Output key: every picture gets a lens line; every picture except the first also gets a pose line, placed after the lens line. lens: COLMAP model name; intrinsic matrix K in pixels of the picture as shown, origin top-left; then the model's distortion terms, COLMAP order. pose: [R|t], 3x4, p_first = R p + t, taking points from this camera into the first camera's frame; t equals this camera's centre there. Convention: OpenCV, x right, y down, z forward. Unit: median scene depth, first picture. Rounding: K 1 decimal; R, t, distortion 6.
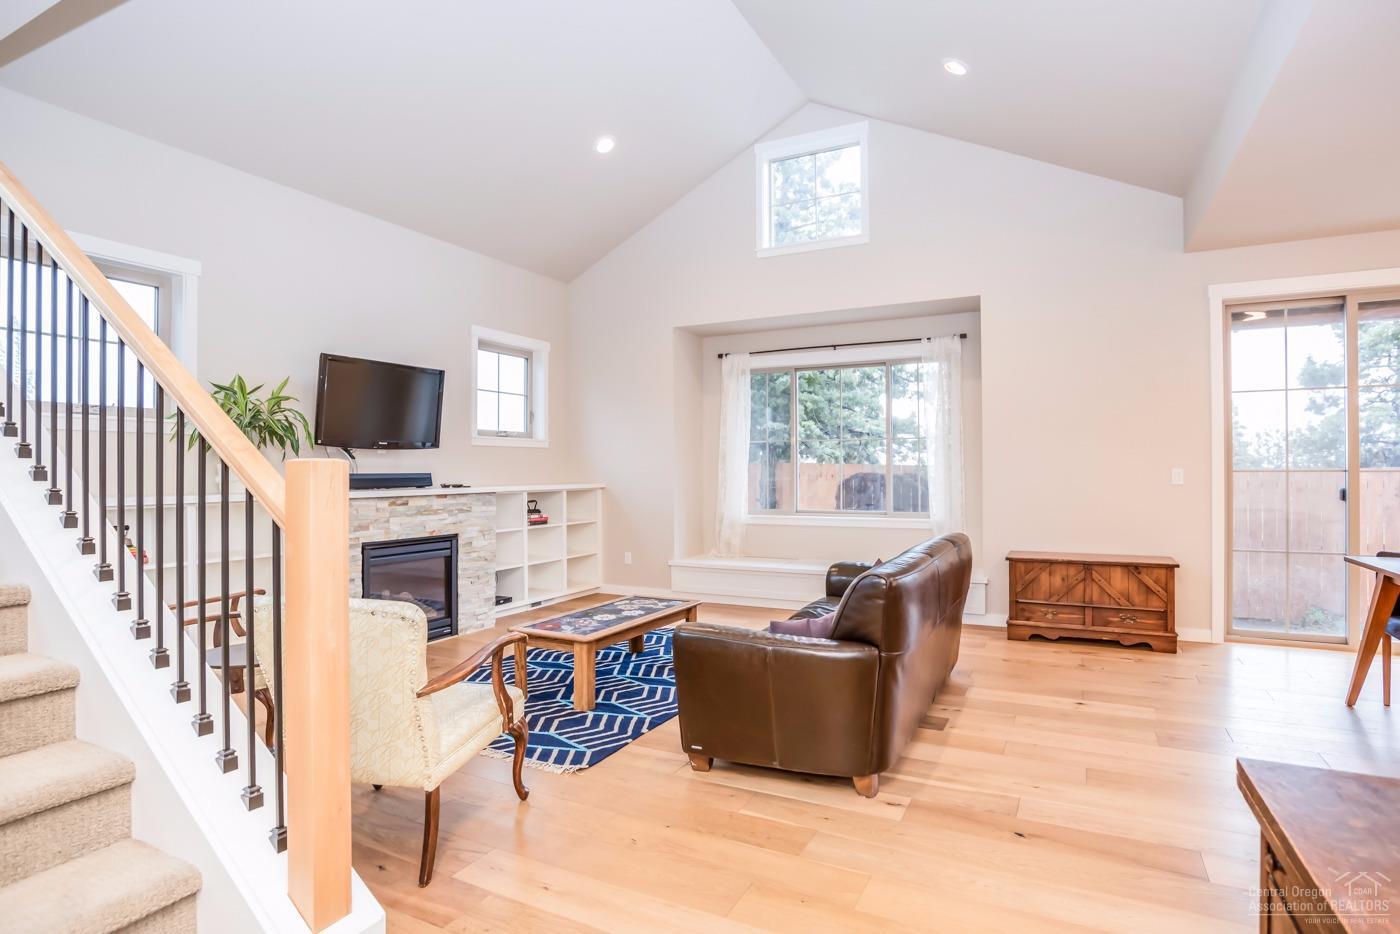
lens RADIAL K [[722.9, 0, 699.6], [0, 722.9, 464.4], [0, 0, 1]] dist [-0.044946, 0.017505]
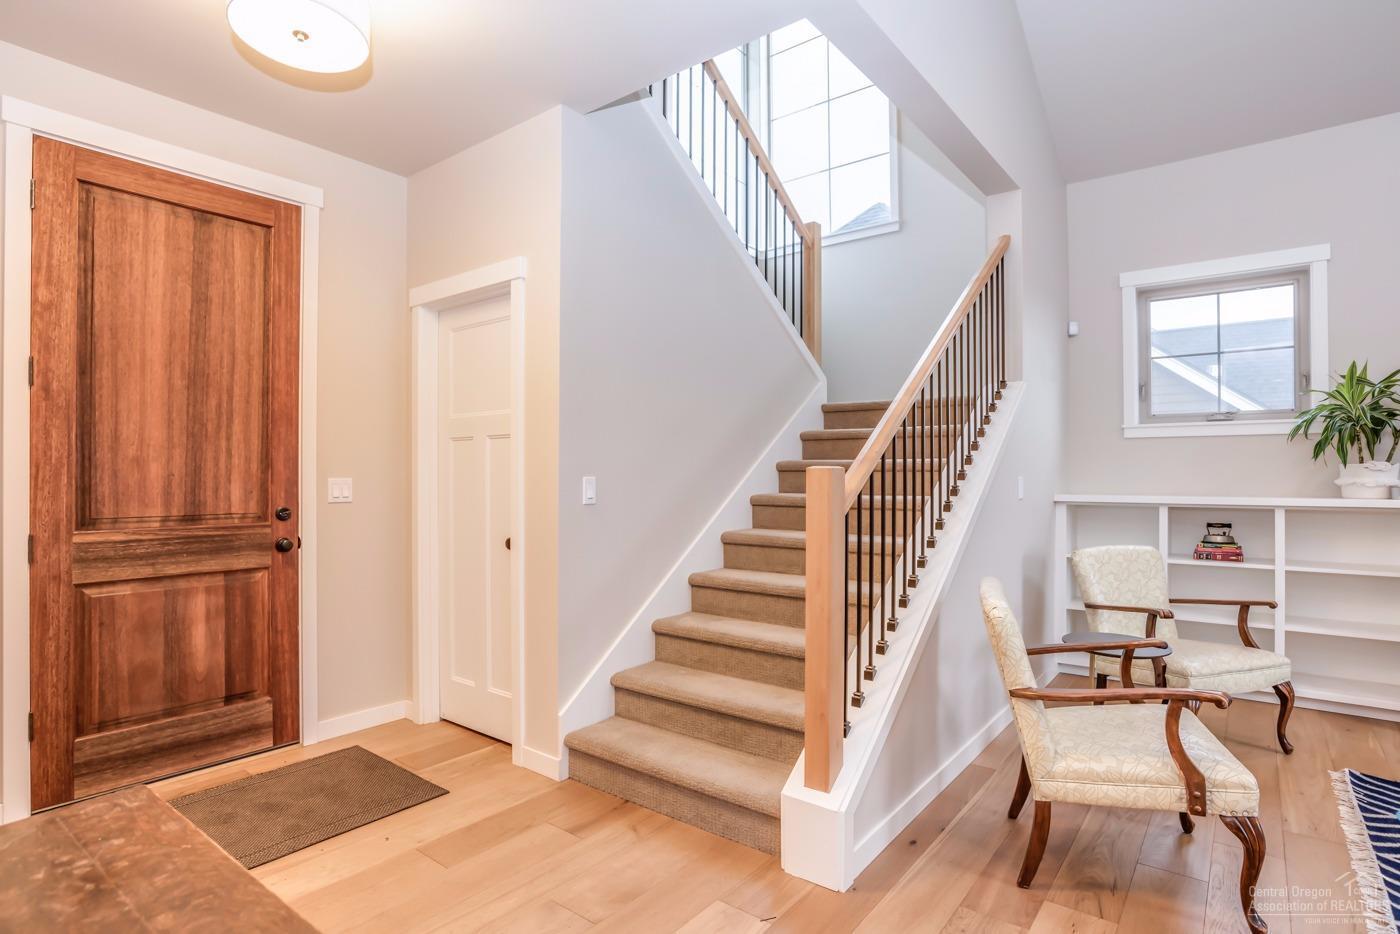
lens RADIAL K [[722.9, 0, 701.9], [0, 722.9, 472.6], [0, 0, 1]] dist [-0.044946, 0.017505]
pose [[-0.183171, 0.000590, -0.983081, 0.272175], [0.010471, 0.999944, -0.001351, 0.001987], [0.983025, -0.010541, -0.183167, 0.298347]]
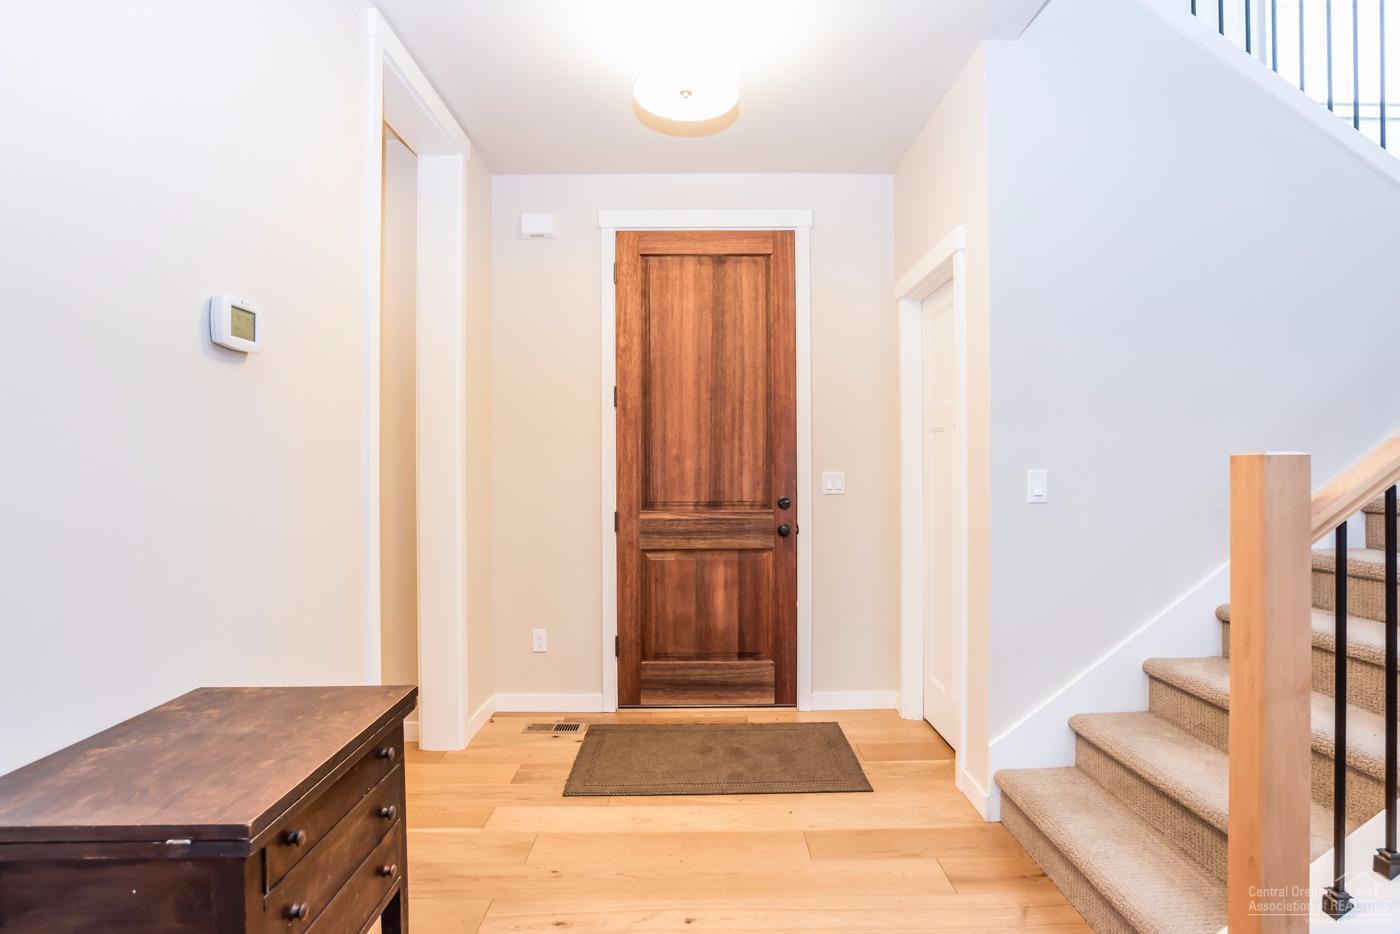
lens RADIAL K [[722.9, 0, 710.3], [0, 722.9, 466.2], [0, 0, 1]] dist [-0.044946, 0.017505]
pose [[-0.879914, 0.005822, -0.475096, 0.140027], [0.012891, 0.999849, -0.011622, 0.004071], [0.474957, -0.016351, -0.879857, 0.417886]]
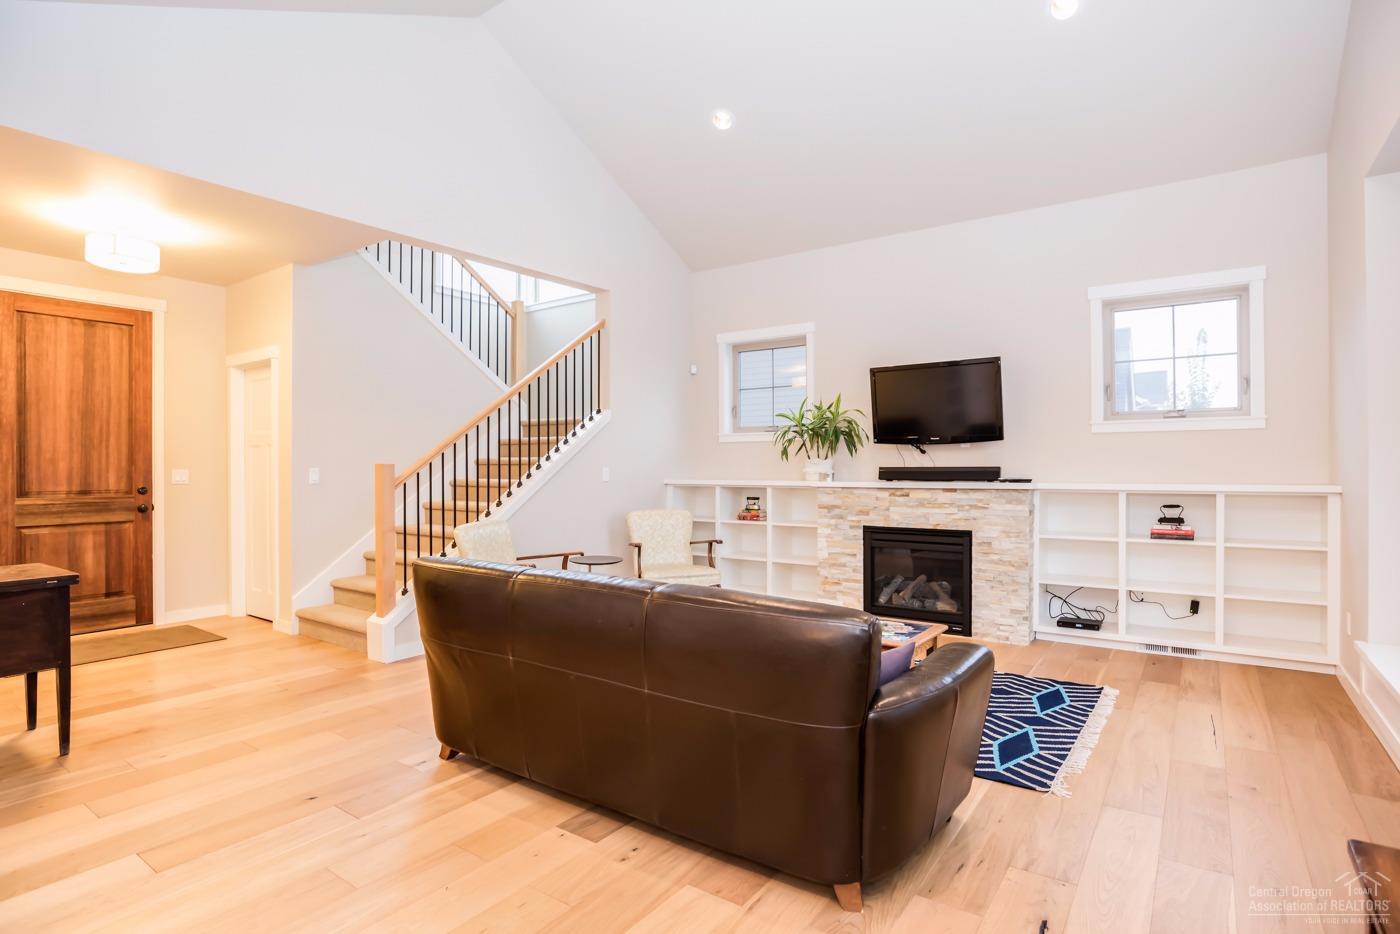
lens RADIAL K [[722.9, 0, 708.1], [0, 722.9, 468.7], [0, 0, 1]] dist [-0.044946, 0.017505]
pose [[-0.134303, 0.006163, -0.990921, 0.654726], [0.012611, 0.999910, 0.004510, 0.006003], [0.990860, -0.011890, -0.134368, 0.793720]]
